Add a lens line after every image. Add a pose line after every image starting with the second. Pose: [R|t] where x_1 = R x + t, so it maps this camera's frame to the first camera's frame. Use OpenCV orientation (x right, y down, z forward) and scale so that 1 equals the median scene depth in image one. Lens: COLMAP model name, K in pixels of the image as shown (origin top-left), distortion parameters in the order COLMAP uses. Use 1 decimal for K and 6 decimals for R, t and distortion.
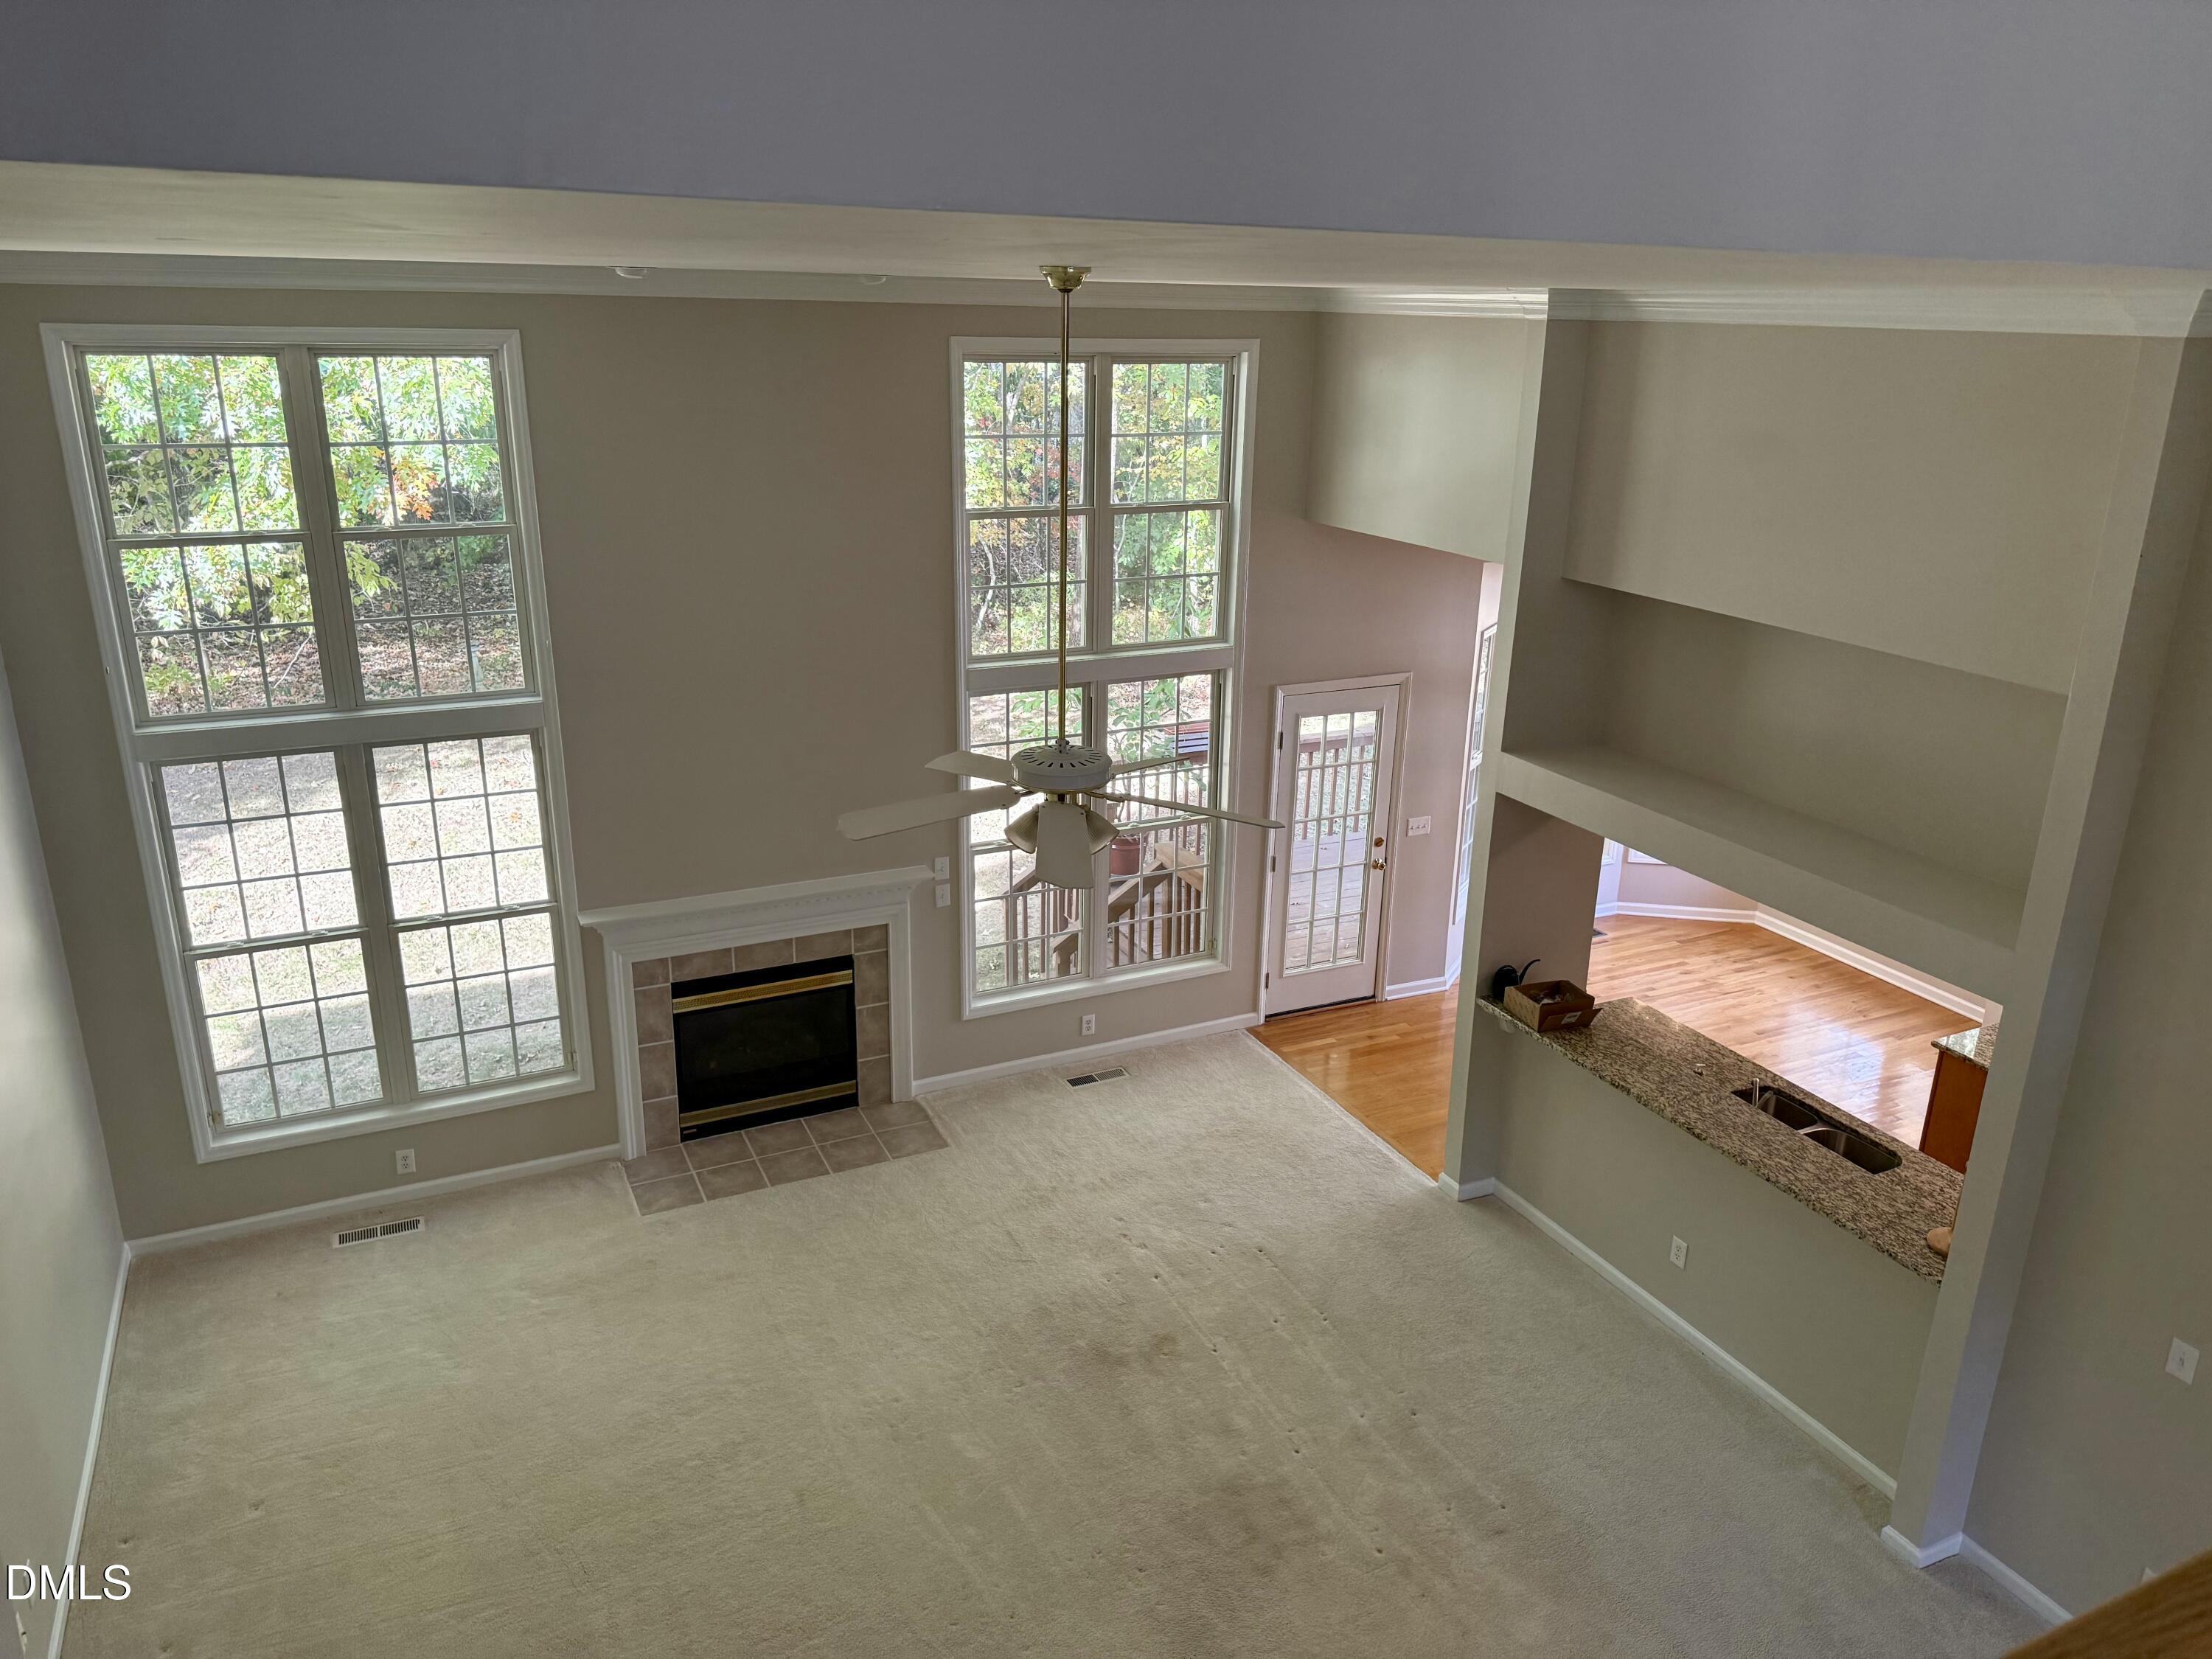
lens RADIAL K [[1552.8, 0, 1105.9], [0, 1552.8, 824.6], [0, 0, 1]] dist [0.009847, -0.012597]
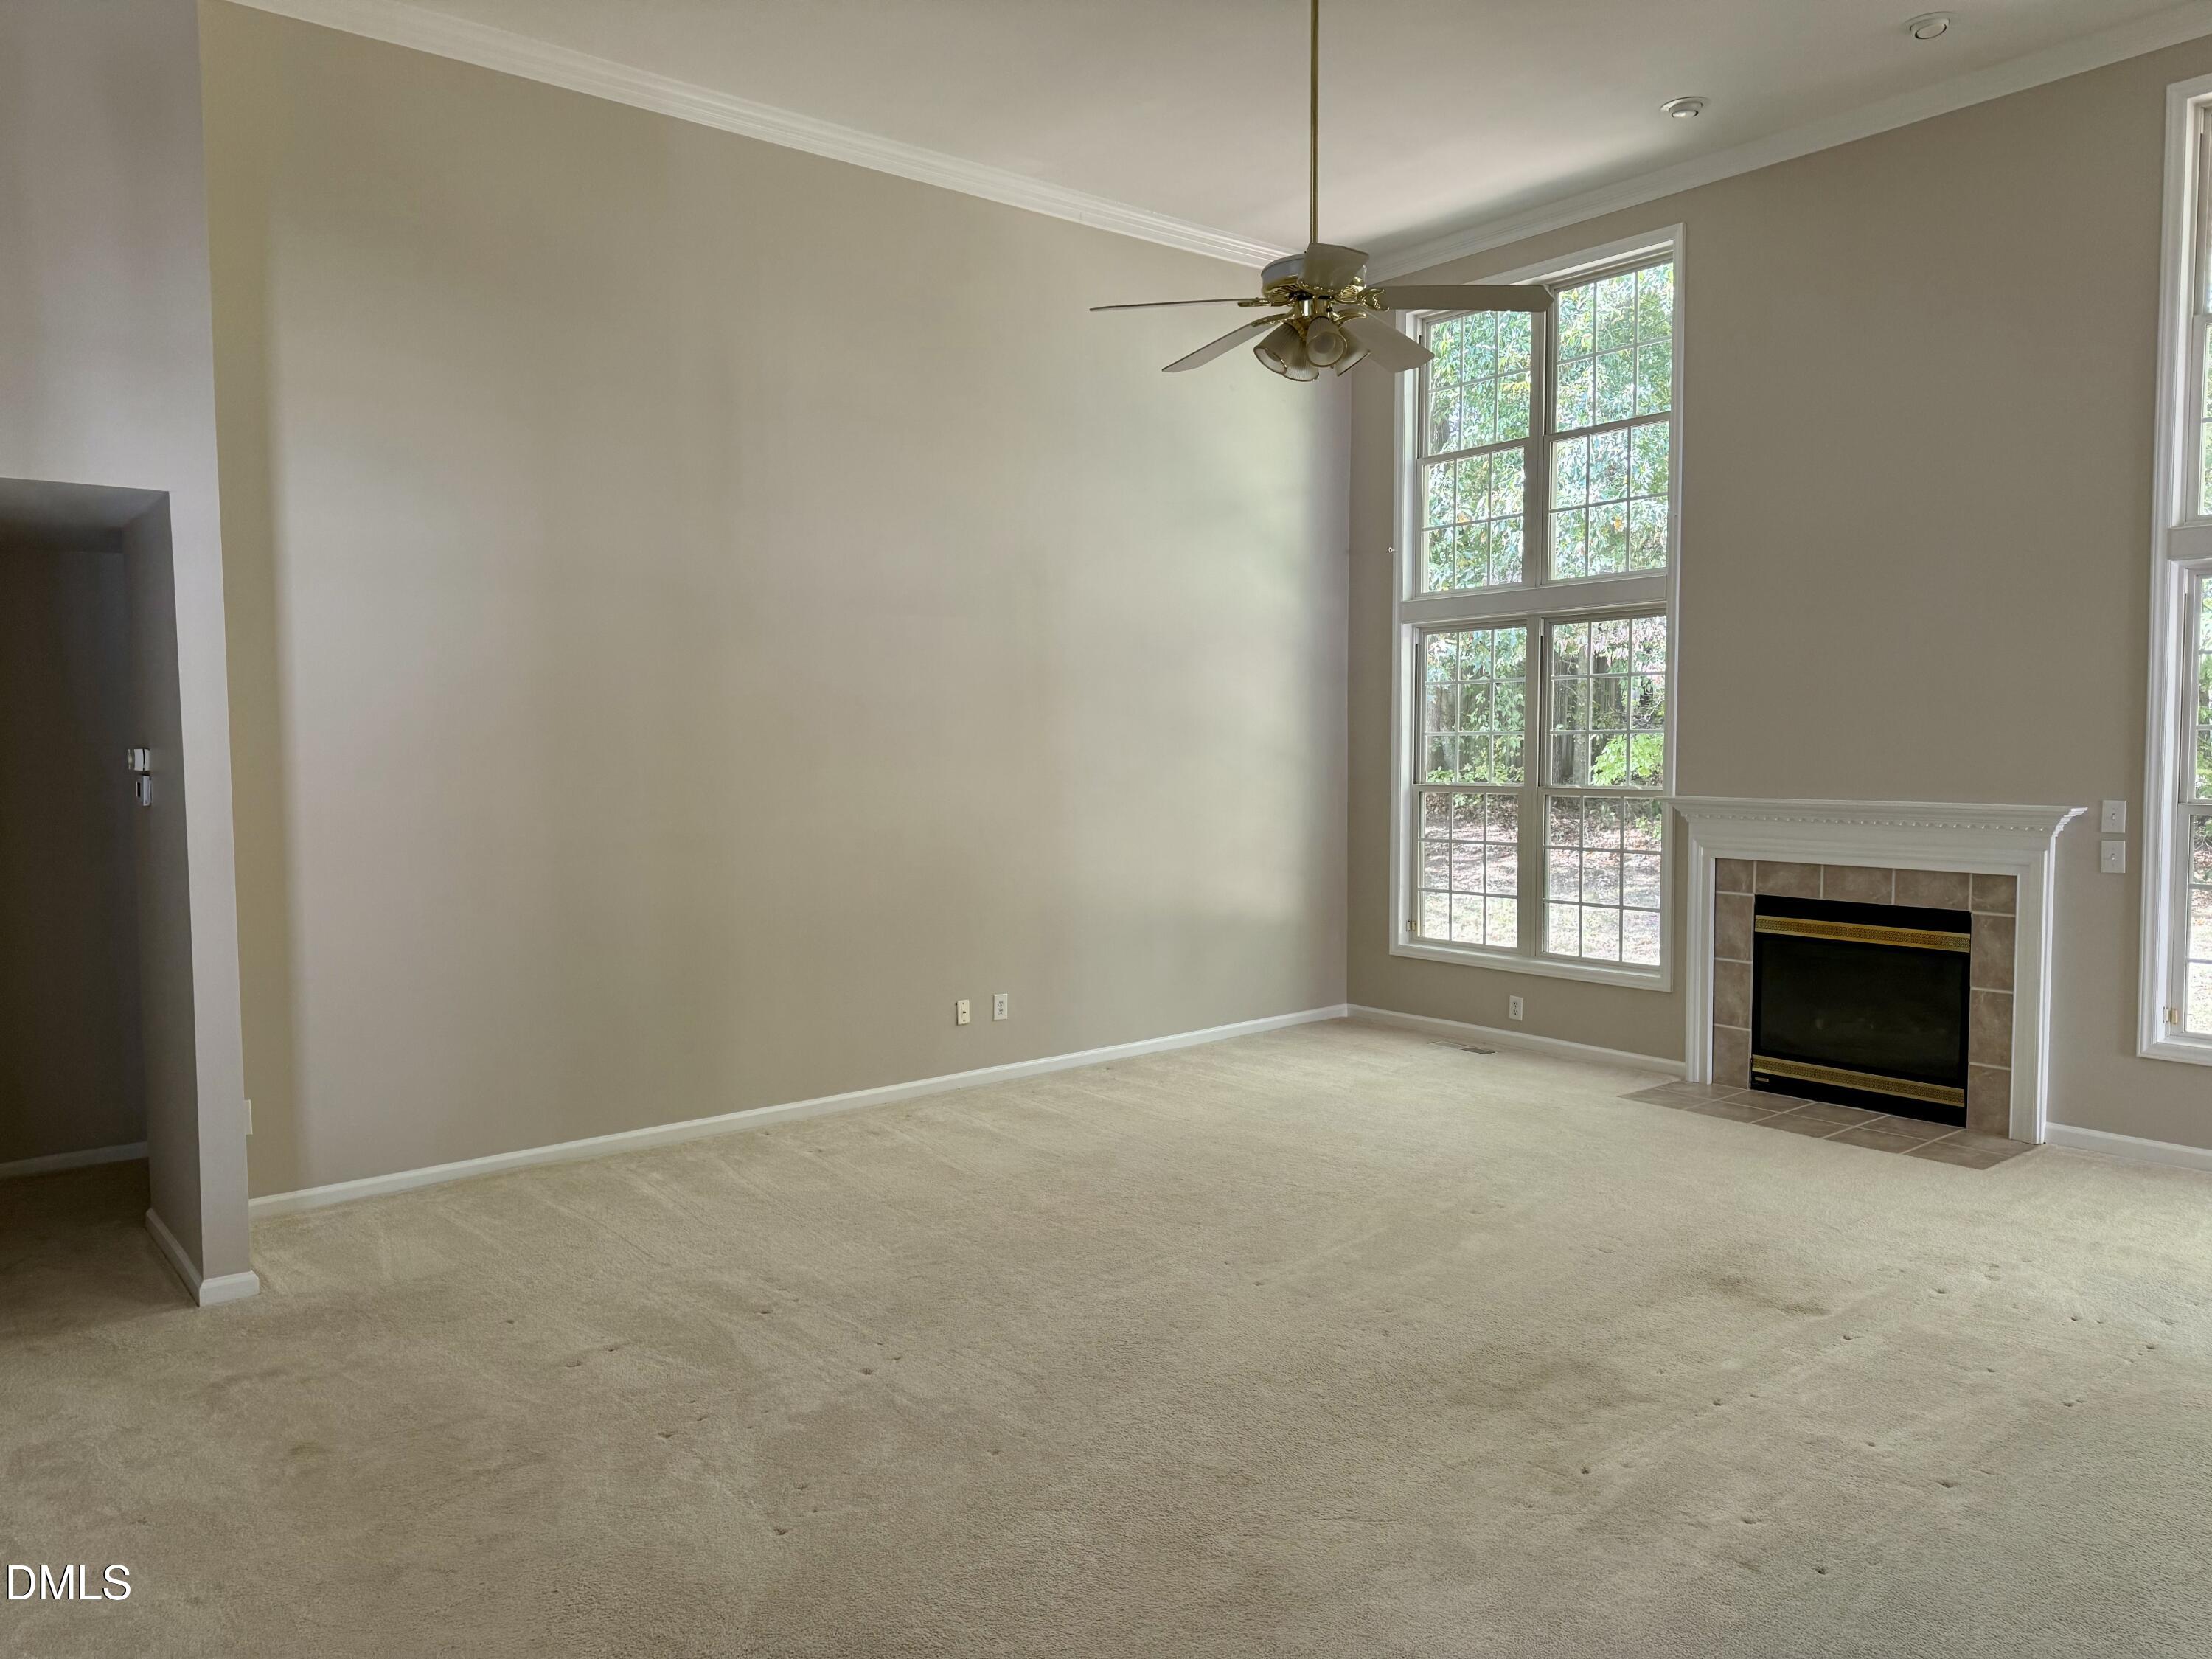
lens RADIAL K [[1552.8, 0, 1101.7], [0, 1552.8, 838.5], [0, 0, 1]] dist [0.009847, -0.012597]
pose [[0.225523, 0.041615, -0.973349, 0.514358], [-0.305971, 0.951561, -0.030209, 0.212594], [0.924944, 0.304630, 0.227332, 0.420044]]
